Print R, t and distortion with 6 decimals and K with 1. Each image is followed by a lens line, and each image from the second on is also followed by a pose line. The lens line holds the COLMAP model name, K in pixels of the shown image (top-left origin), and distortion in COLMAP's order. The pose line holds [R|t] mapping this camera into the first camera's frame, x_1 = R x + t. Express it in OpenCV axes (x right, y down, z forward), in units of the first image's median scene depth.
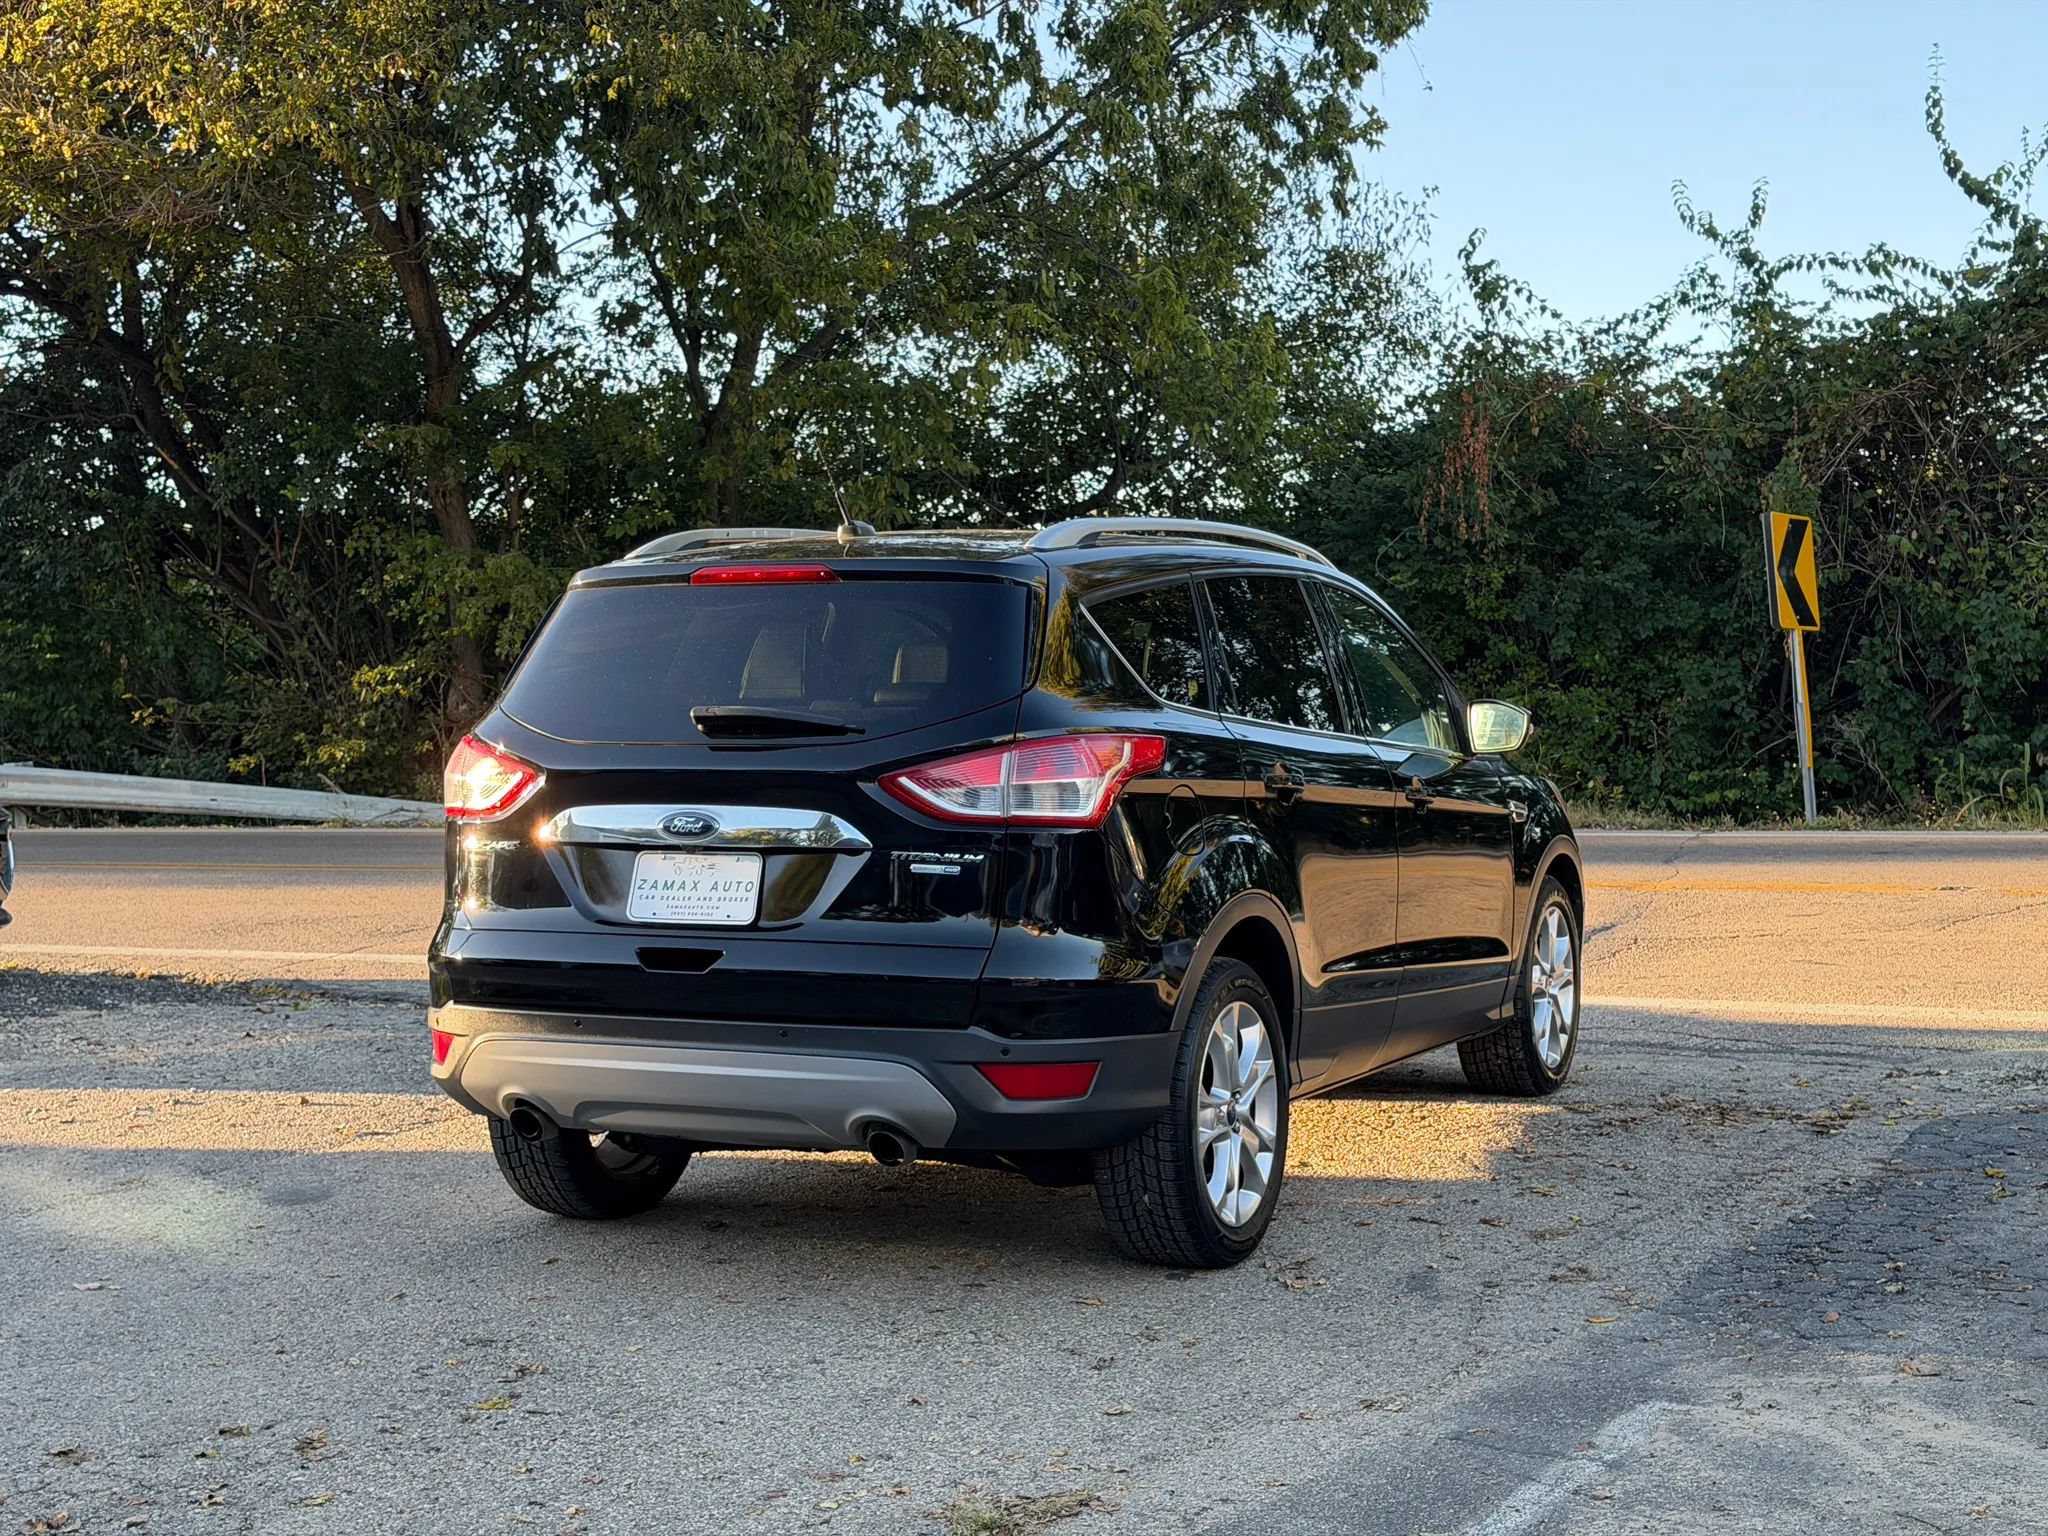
lens RADIAL K [[2835.2, 0, 1021.7], [0, 2835.2, 774.0], [0, 0, 1]] dist [0.118351, 0.000000]
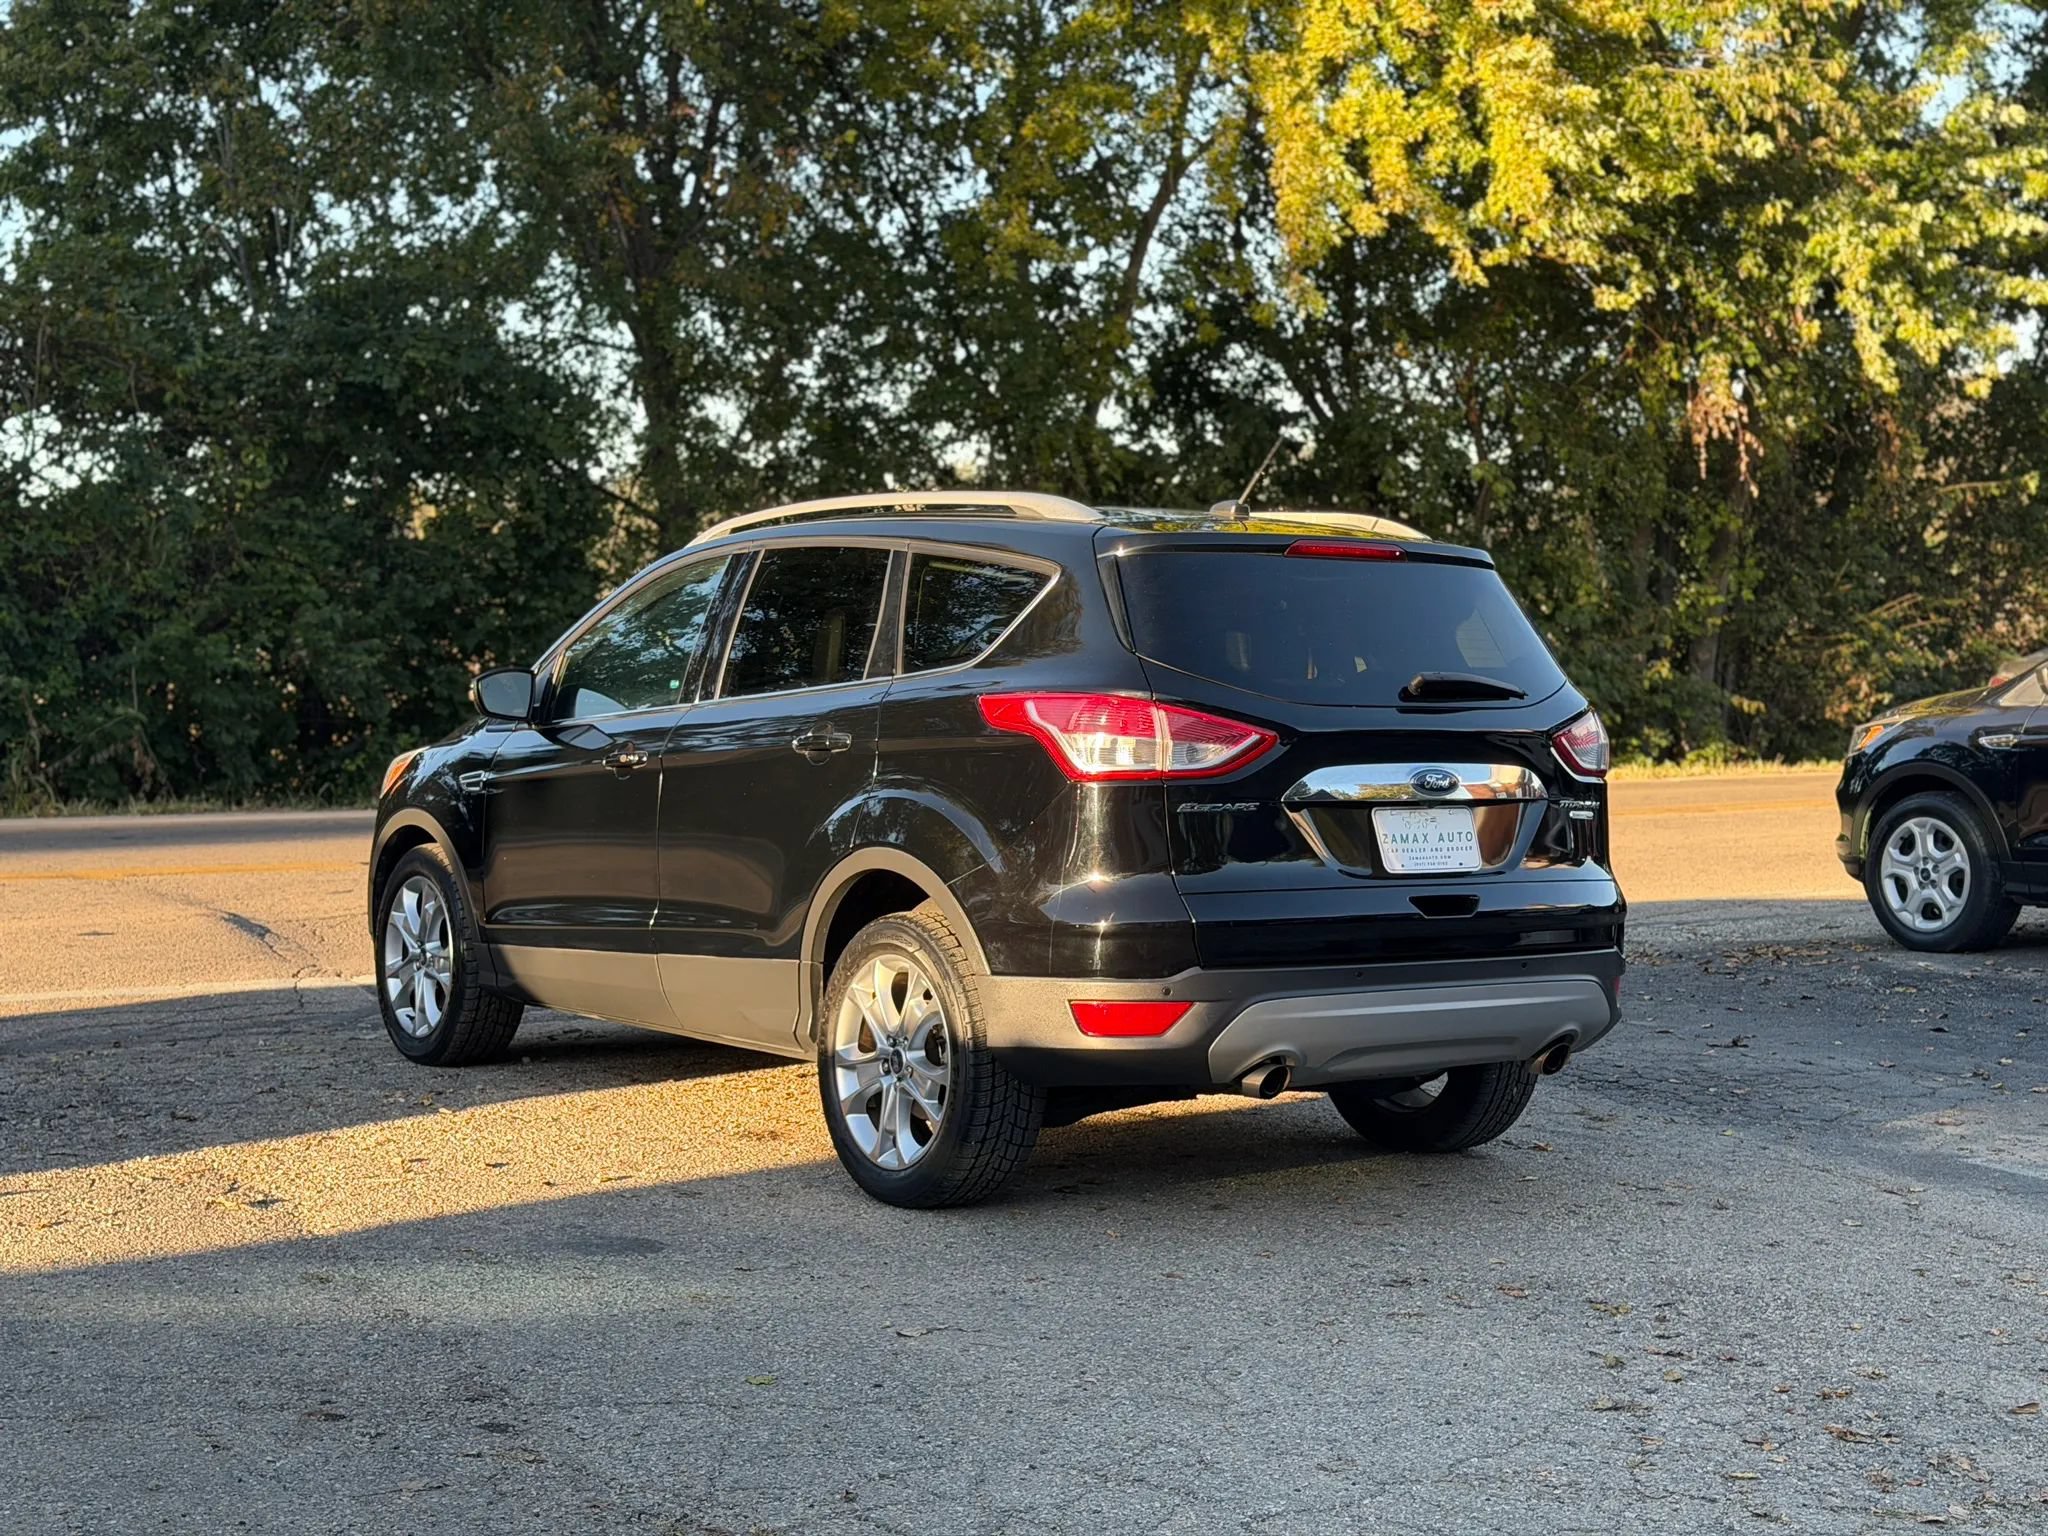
lens RADIAL K [[2835.2, 0, 1011.3], [0, 2835.2, 779.6], [0, 0, 1]] dist [0.118351, 0.000000]
pose [[0.498579, -0.009922, 0.866787, -0.339291], [0.009221, 0.999939, 0.006142, 0.002717], [-0.866795, 0.004930, 0.498640, 0.179264]]
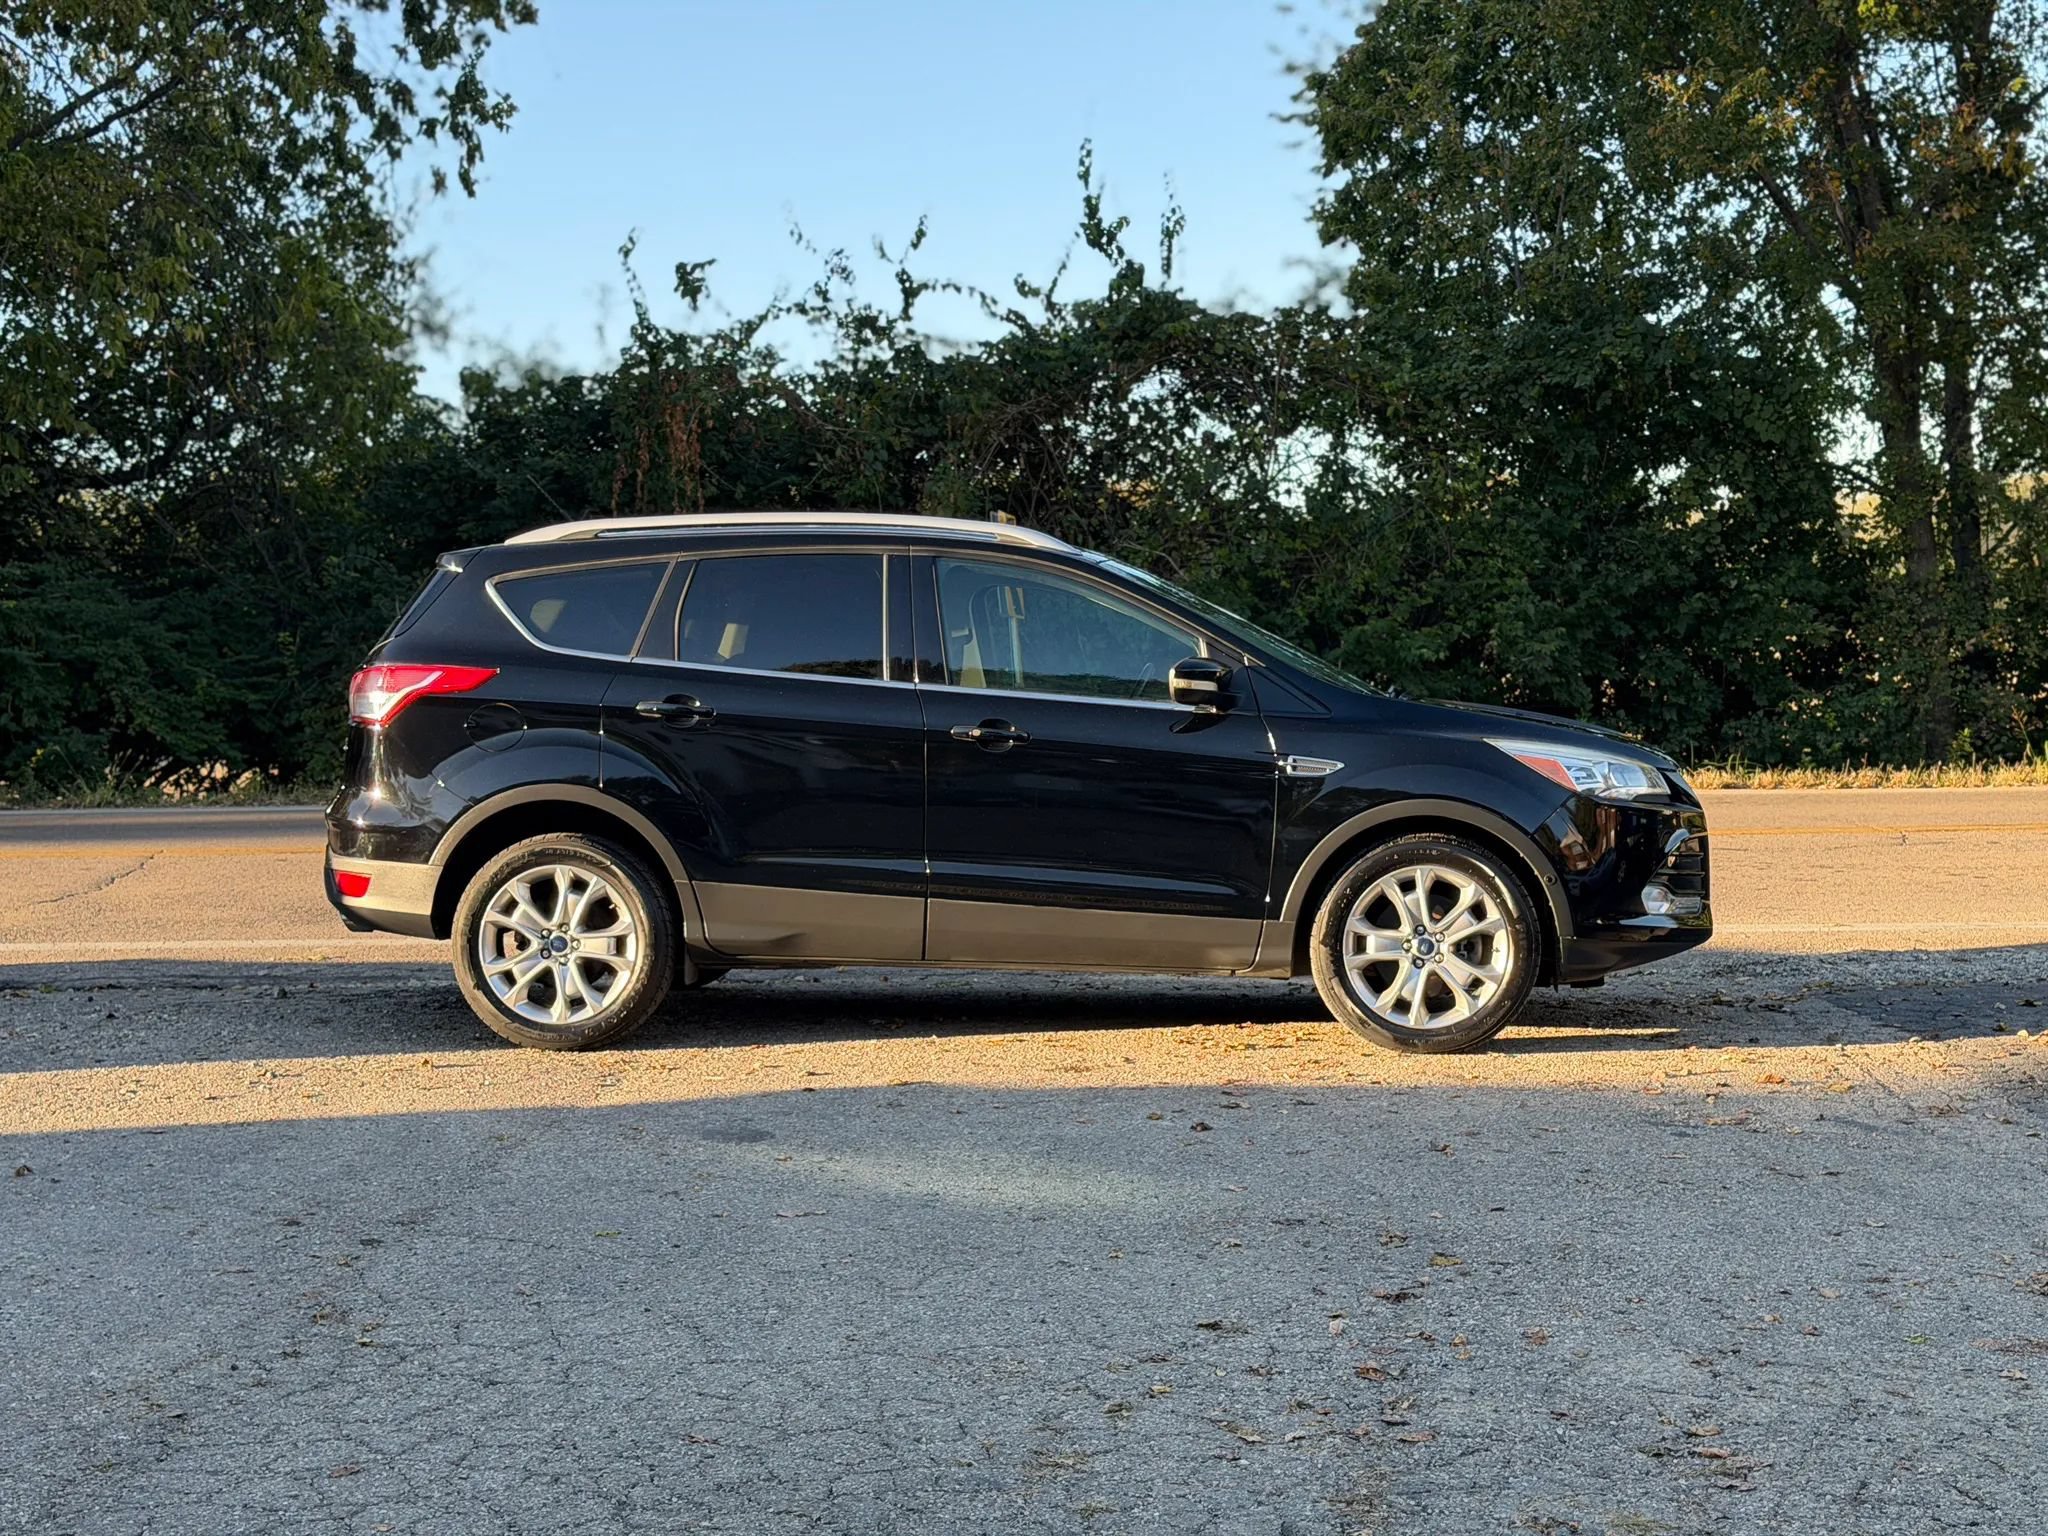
lens RADIAL K [[2835.2, 0, 1014.2], [0, 2835.2, 784.2], [0, 0, 1]] dist [0.118351, 0.000000]
pose [[0.885618, -0.009957, 0.464308, -0.234648], [0.007188, 0.999944, 0.007735, 0.005823], [-0.464359, -0.003513, 0.885640, 0.022190]]
